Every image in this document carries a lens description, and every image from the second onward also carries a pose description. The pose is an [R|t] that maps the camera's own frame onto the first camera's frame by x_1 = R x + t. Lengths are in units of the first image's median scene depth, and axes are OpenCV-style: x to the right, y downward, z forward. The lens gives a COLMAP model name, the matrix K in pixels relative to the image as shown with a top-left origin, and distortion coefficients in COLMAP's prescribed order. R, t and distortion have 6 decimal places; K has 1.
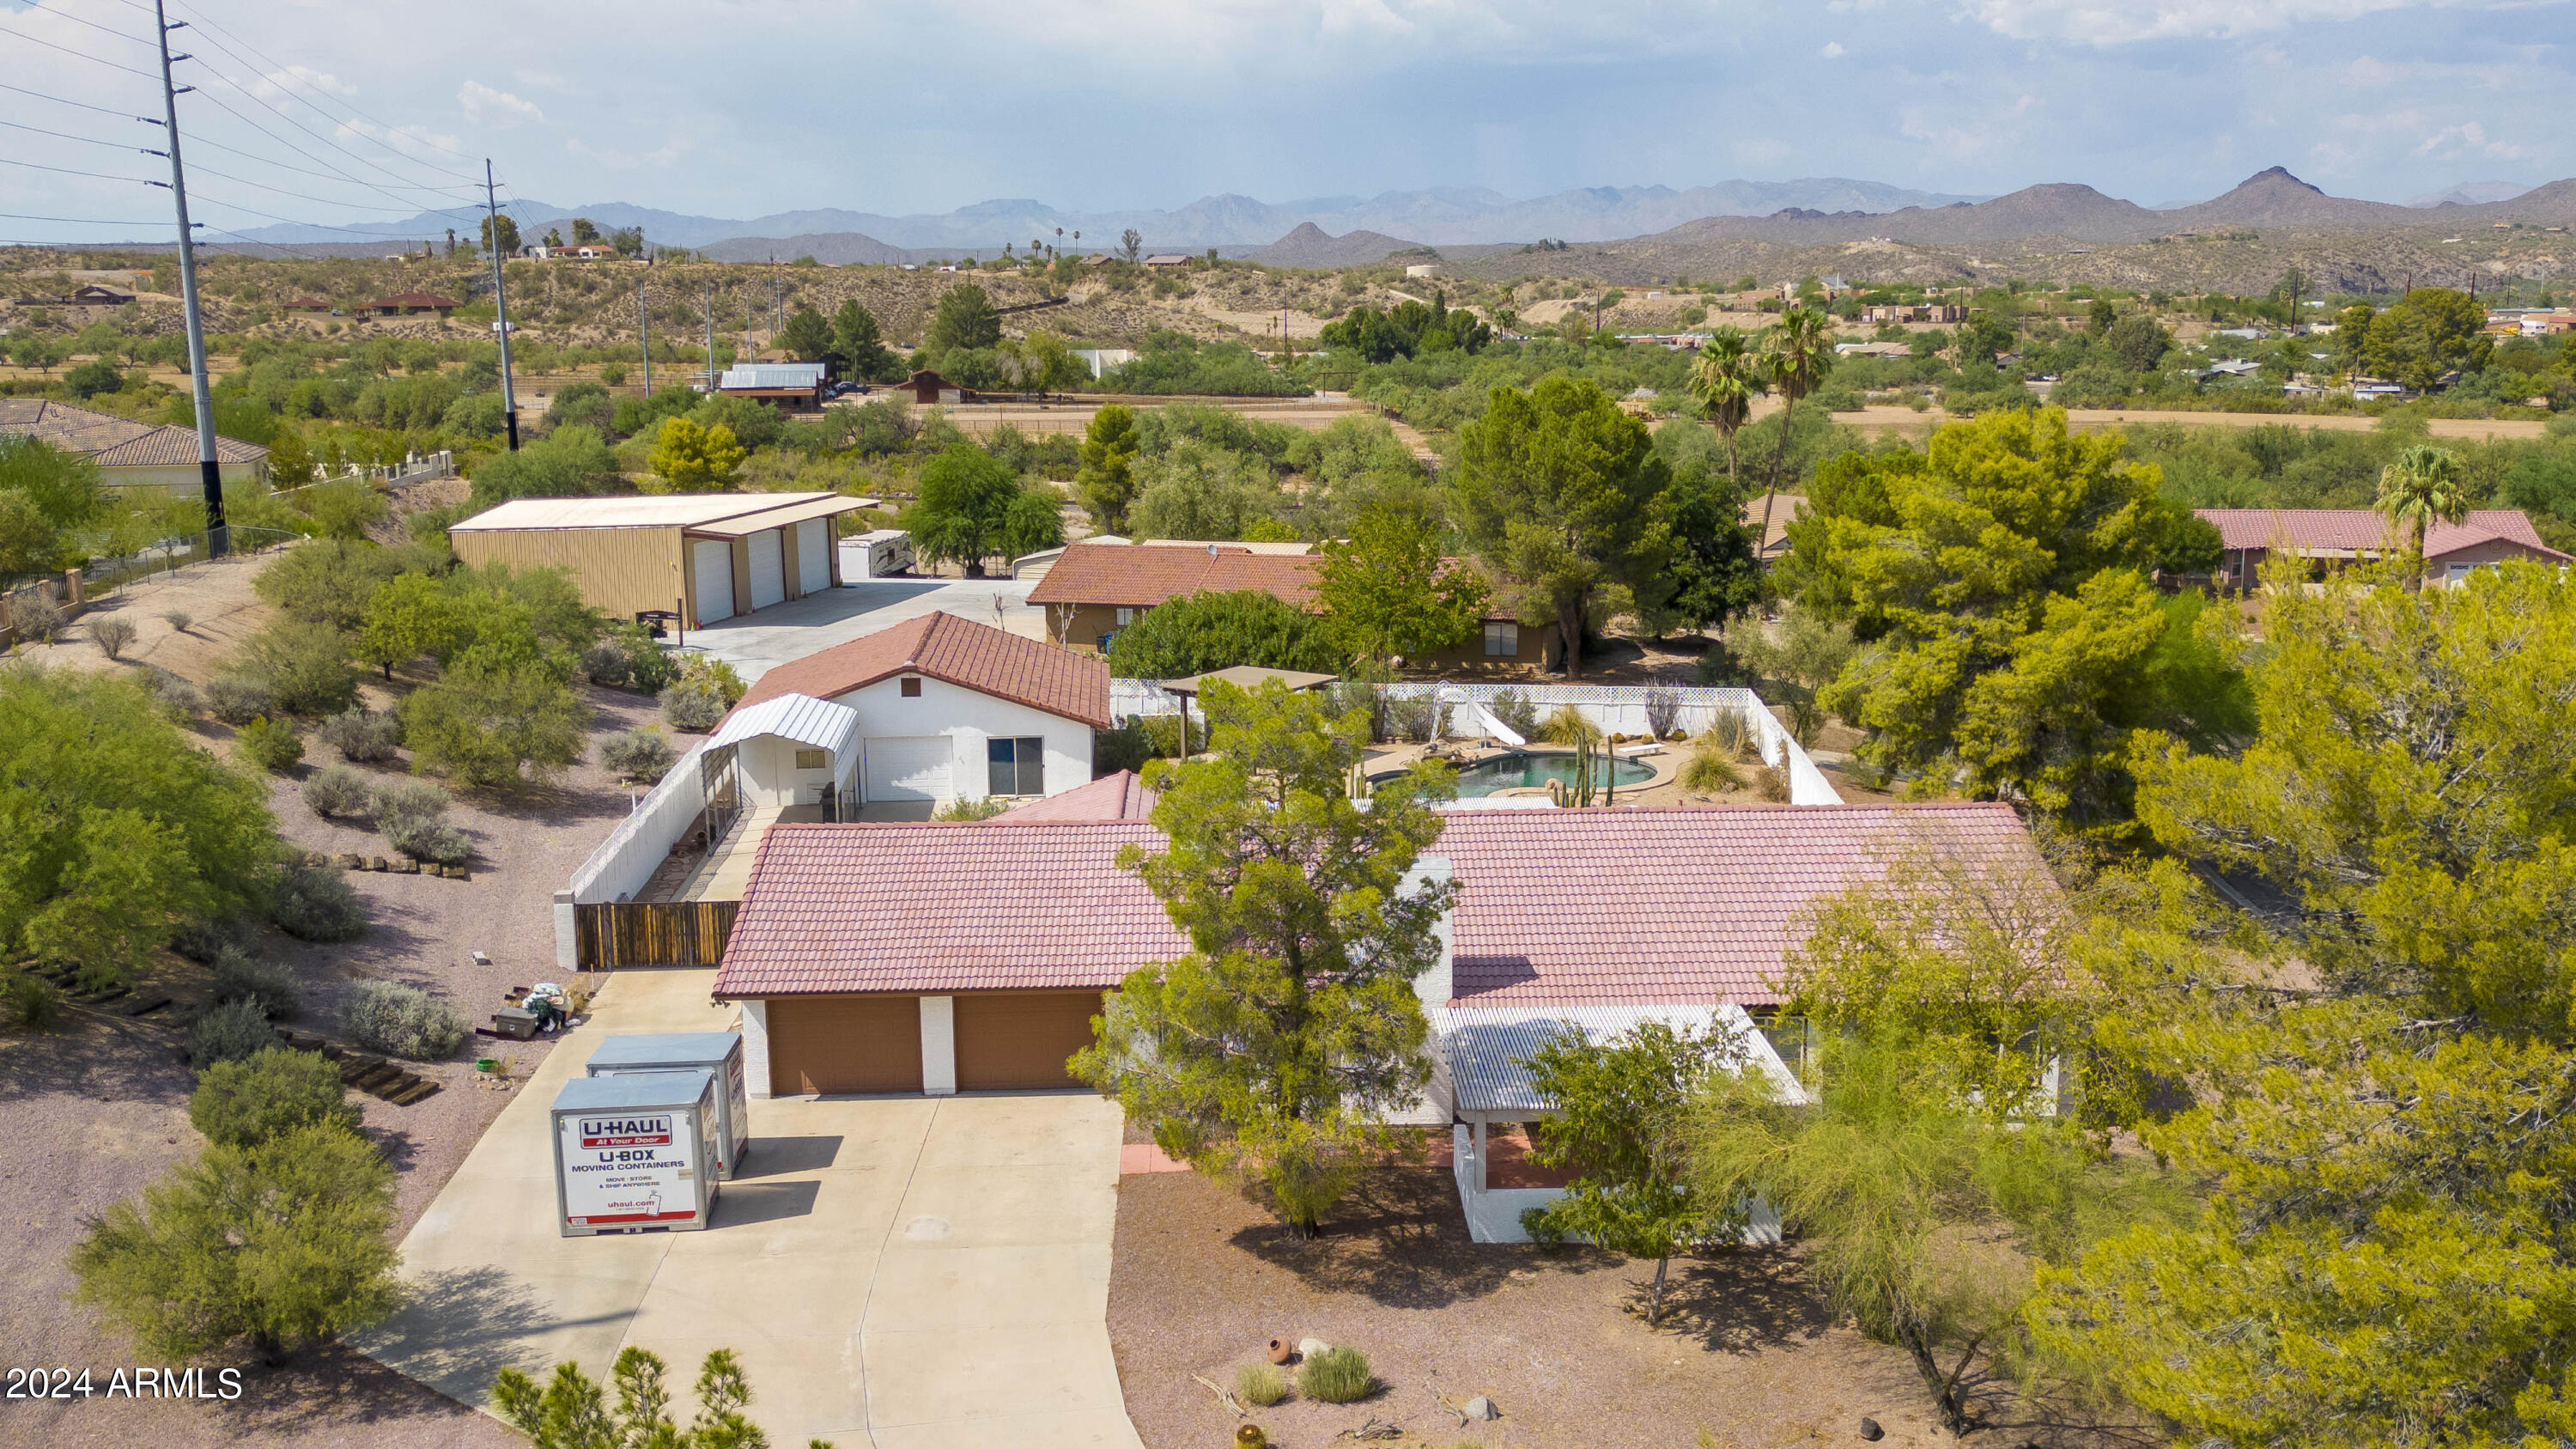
lens RADIAL K [[2239.7, 0, 1288.0], [0, 2239.7, 724.5], [0, 0, 1]] dist [0.104211, -0.176146]
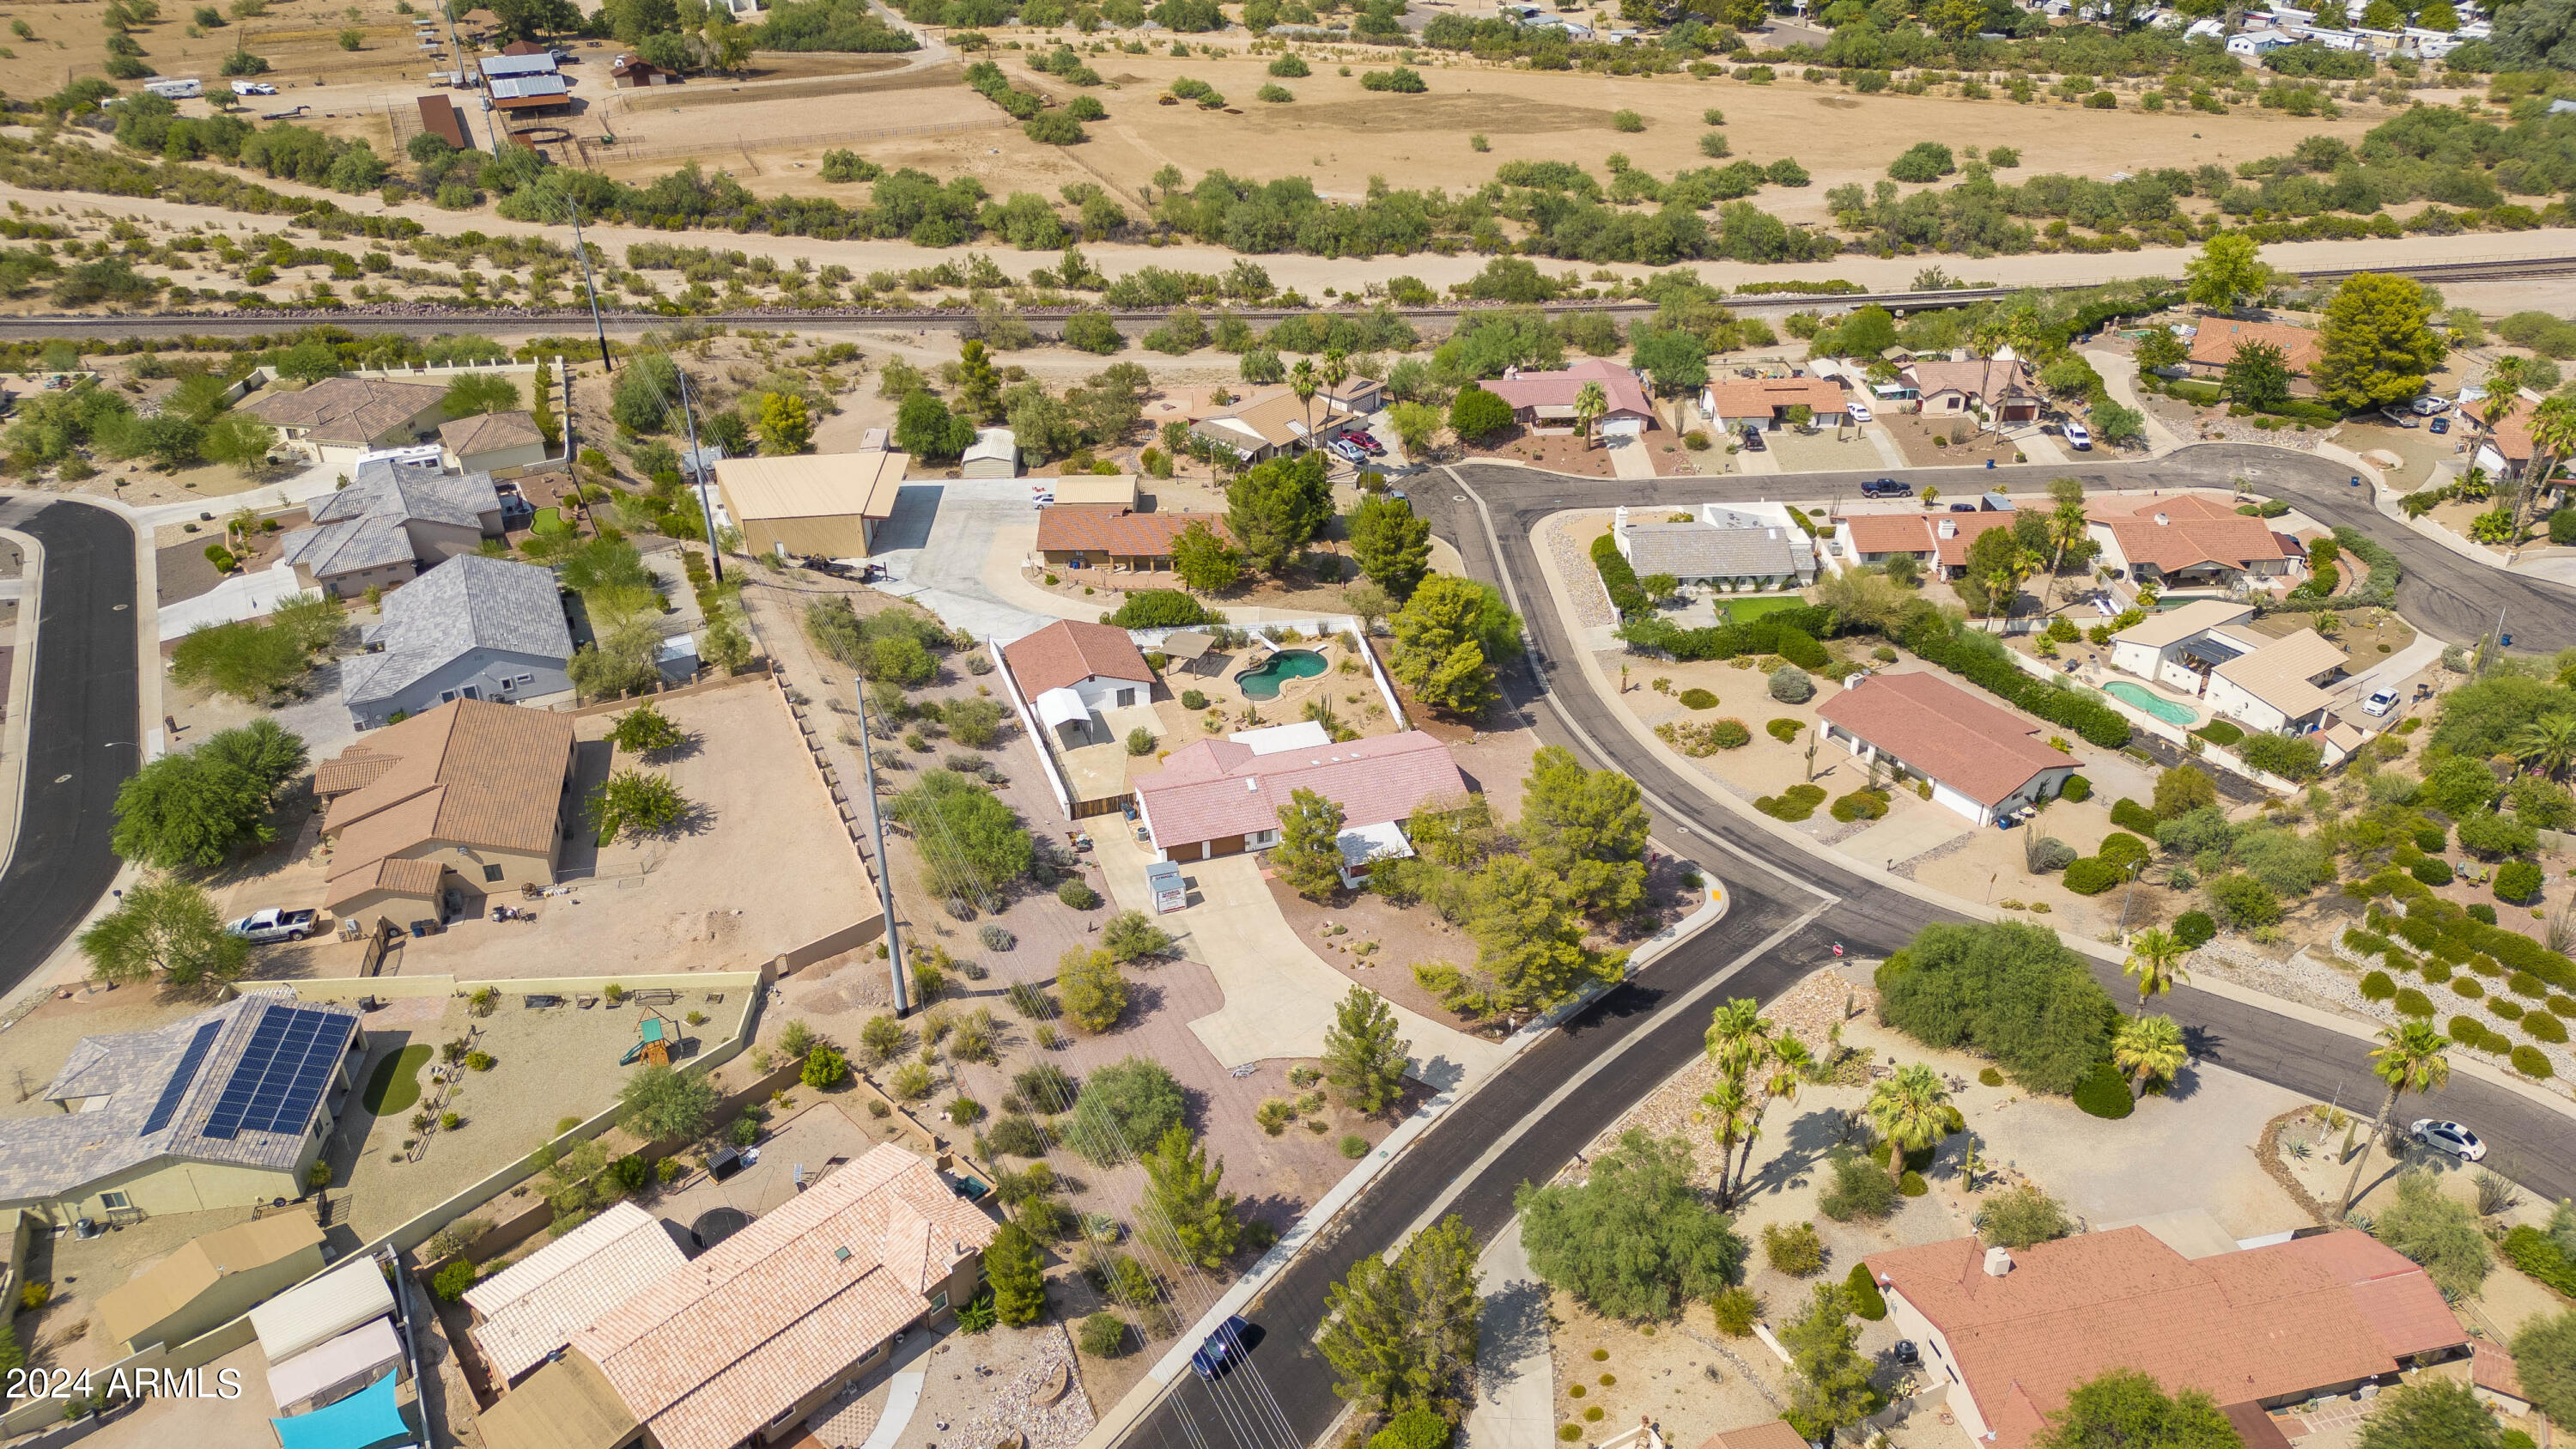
lens RADIAL K [[1816.3, 0, 1288.0], [0, 1816.3, 724.5], [0, 0, 1]] dist [0.073592, -0.070806]
pose [[0.966010, -0.132566, 0.221925, -0.355781], [0.051778, 0.940325, 0.336315, -0.587634], [-0.253266, -0.313393, 0.915228, -1.003143]]
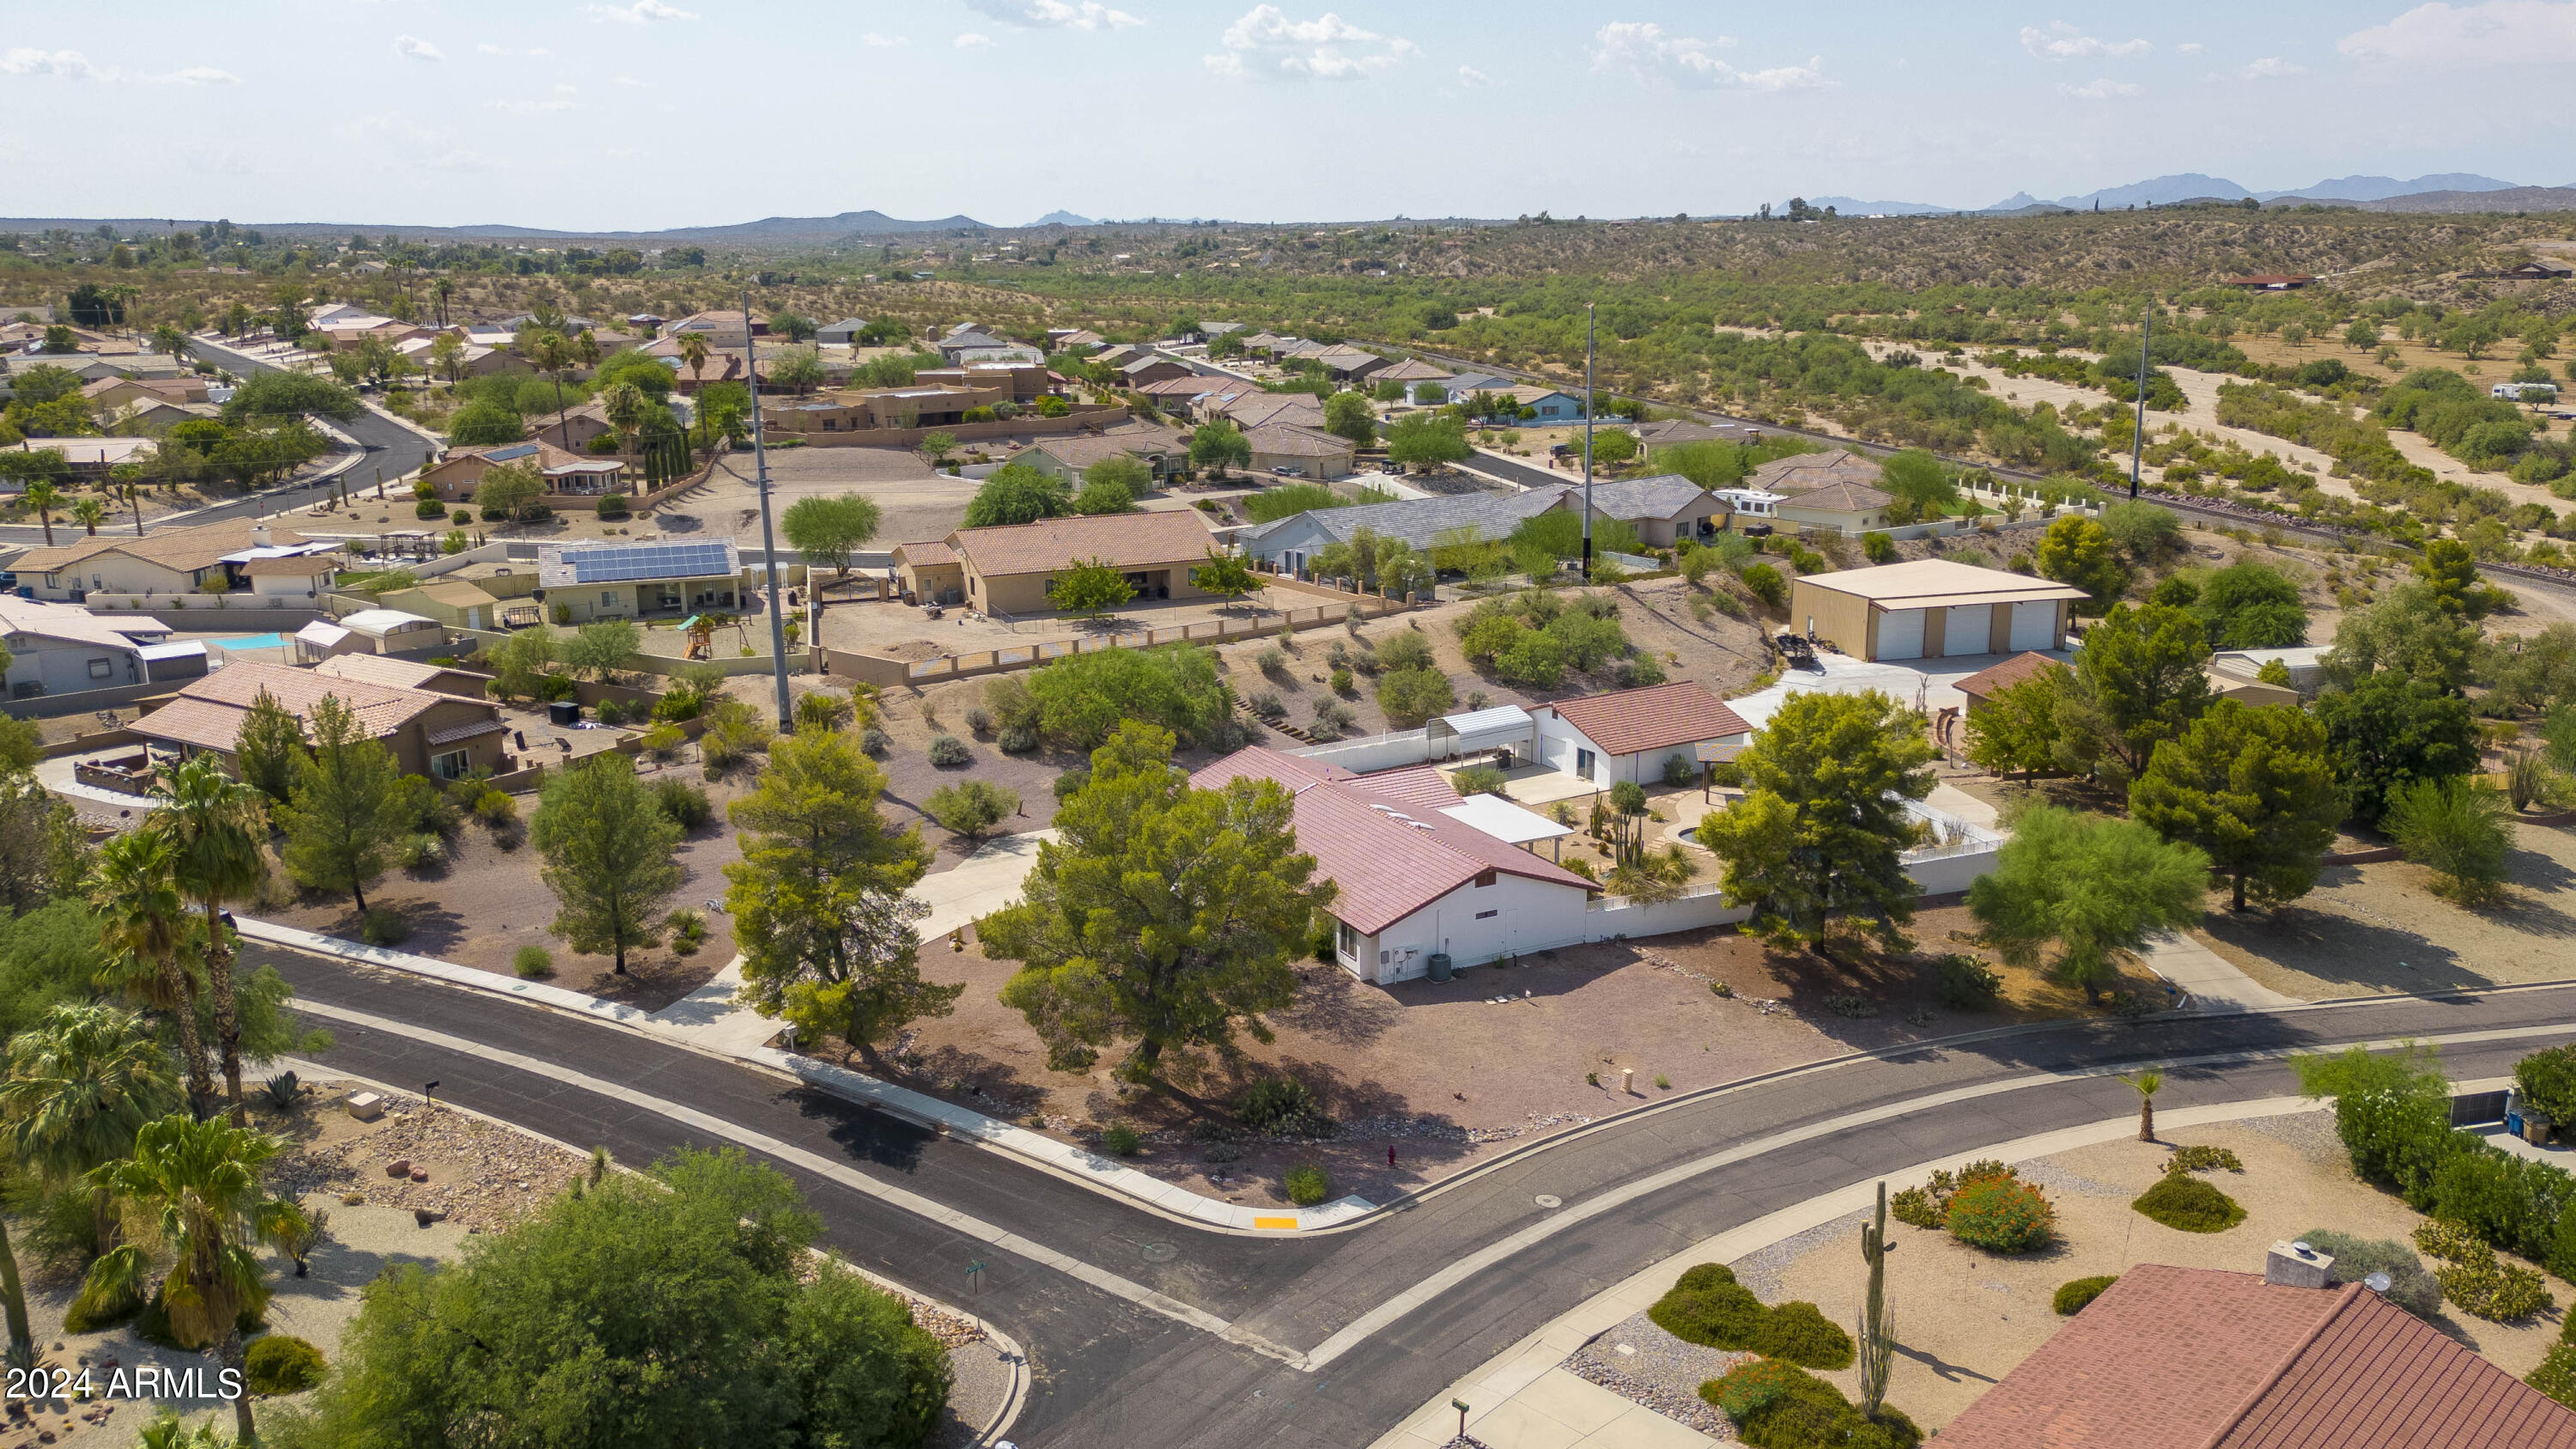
lens RADIAL K [[1816.3, 0, 1288.0], [0, 1816.3, 724.5], [0, 0, 1]] dist [0.073592, -0.070806]
pose [[0.421254, 0.217871, -0.880385, 0.927774], [-0.155856, 0.973666, 0.166381, -0.190481], [0.893451, 0.067124, 0.444117, 0.032707]]
